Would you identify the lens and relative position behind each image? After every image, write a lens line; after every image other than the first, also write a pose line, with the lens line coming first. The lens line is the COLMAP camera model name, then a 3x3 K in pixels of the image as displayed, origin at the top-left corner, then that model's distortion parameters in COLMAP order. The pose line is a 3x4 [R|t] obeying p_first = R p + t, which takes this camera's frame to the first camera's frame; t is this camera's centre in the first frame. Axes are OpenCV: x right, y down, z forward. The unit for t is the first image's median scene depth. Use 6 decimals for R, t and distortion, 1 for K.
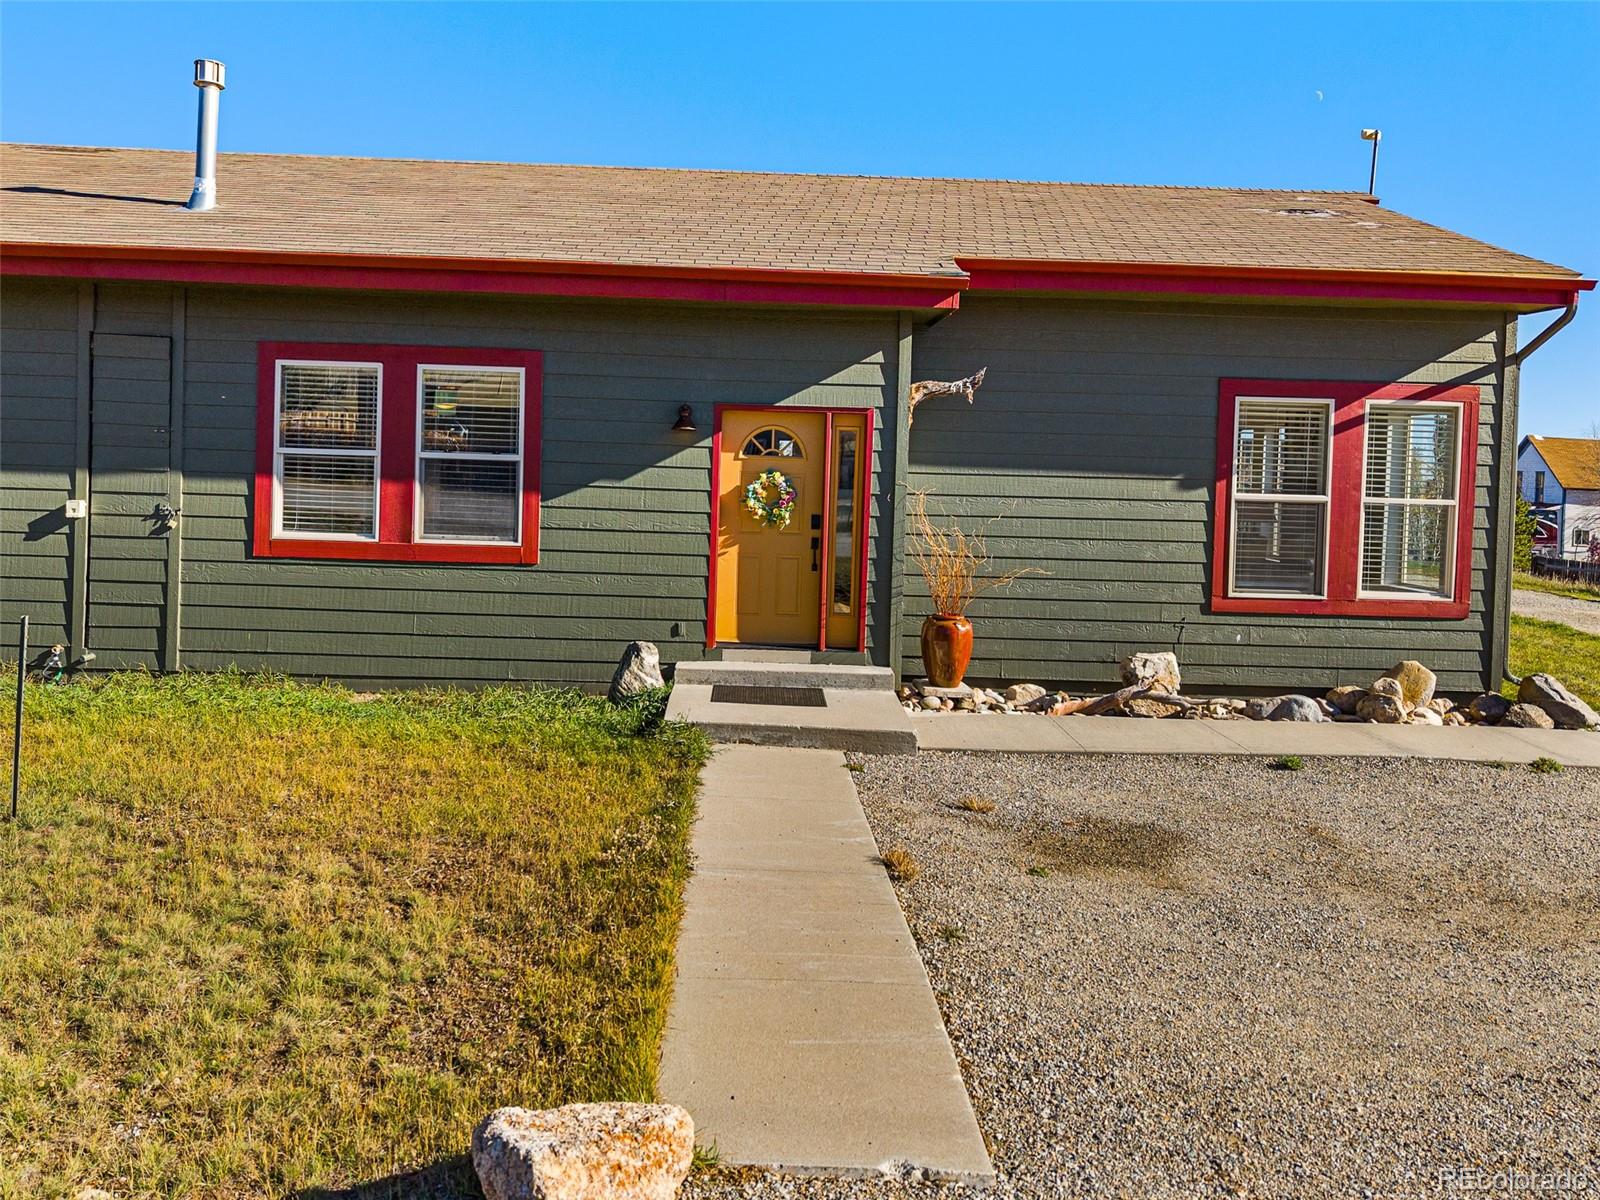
lens RADIAL K [[1131.2, 0, 745.4], [0, 1131.2, 506.2], [0, 0, 1]] dist [0.098180, -0.214579]
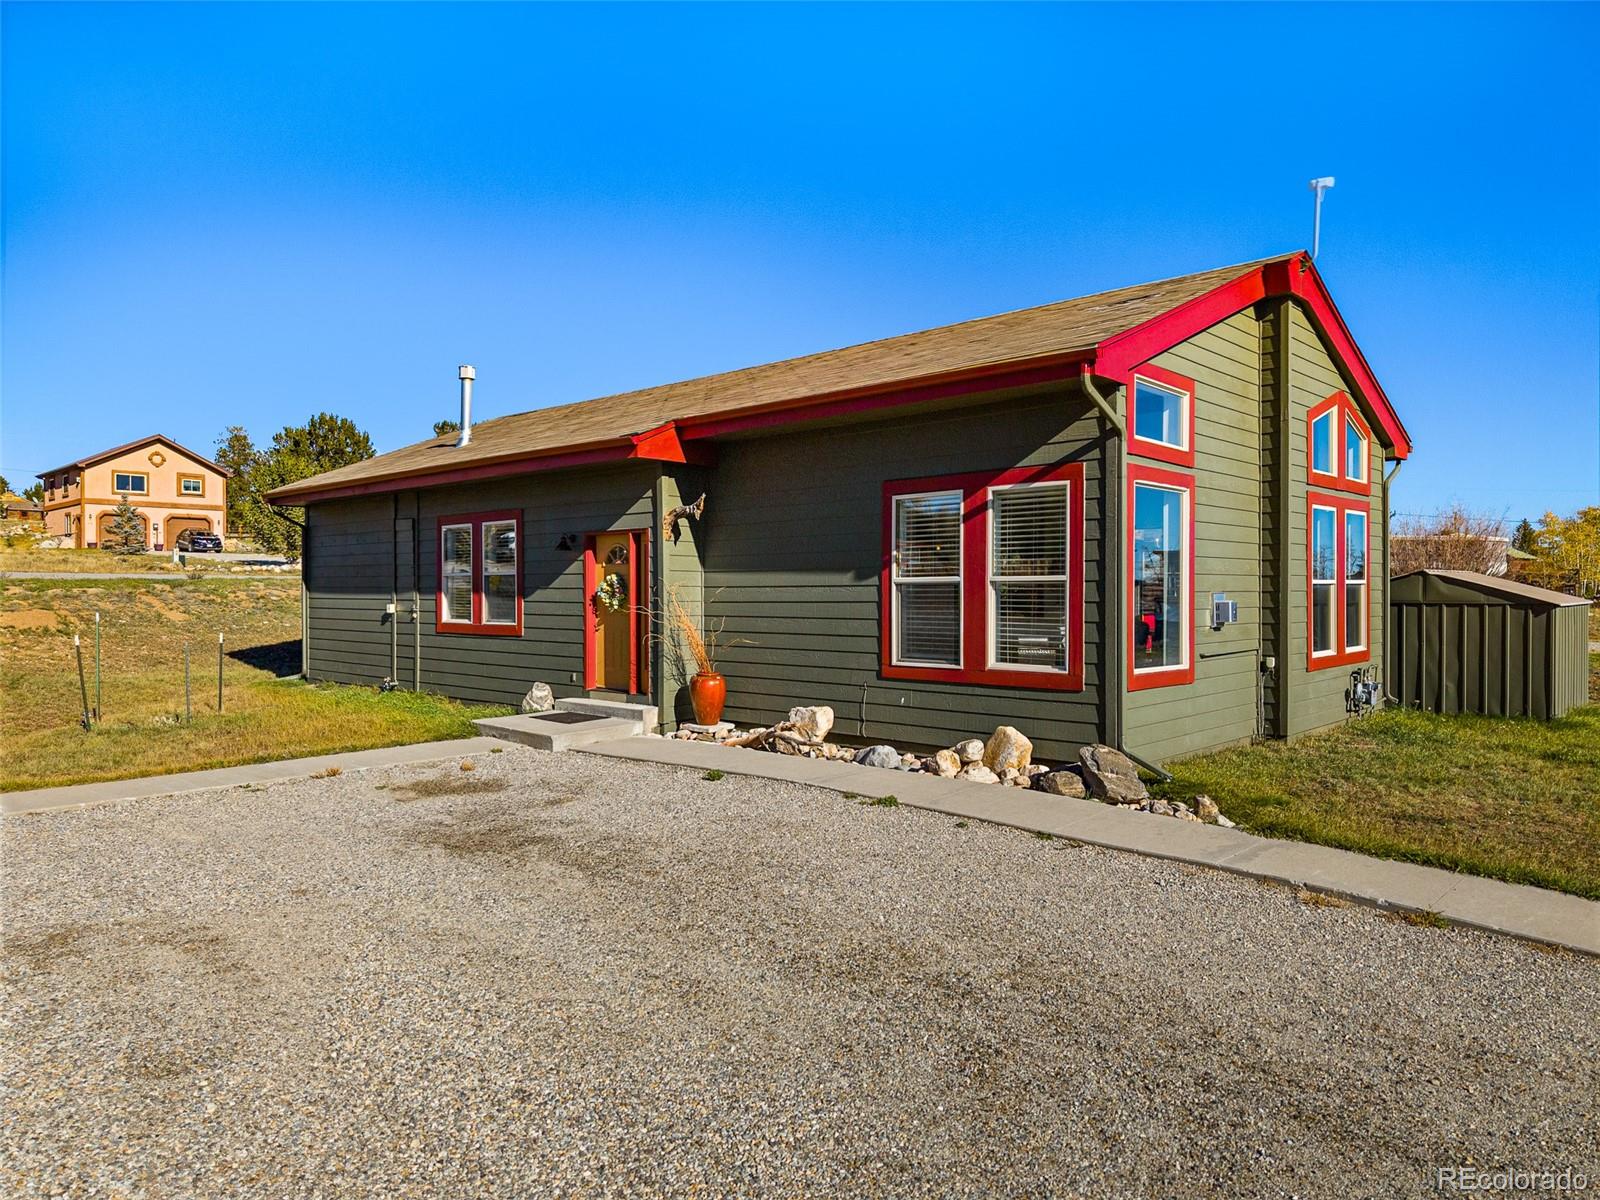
lens RADIAL K [[1098.5, 0, 800.0], [0, 1098.5, 600.0], [0, 0, 1]] dist [-0.032689, -0.000779]
pose [[0.718554, -0.026888, -0.694952, 1.210519], [0.002505, 0.999346, -0.036075, 0.055861], [0.695467, 0.024180, 0.718151, 0.123090]]
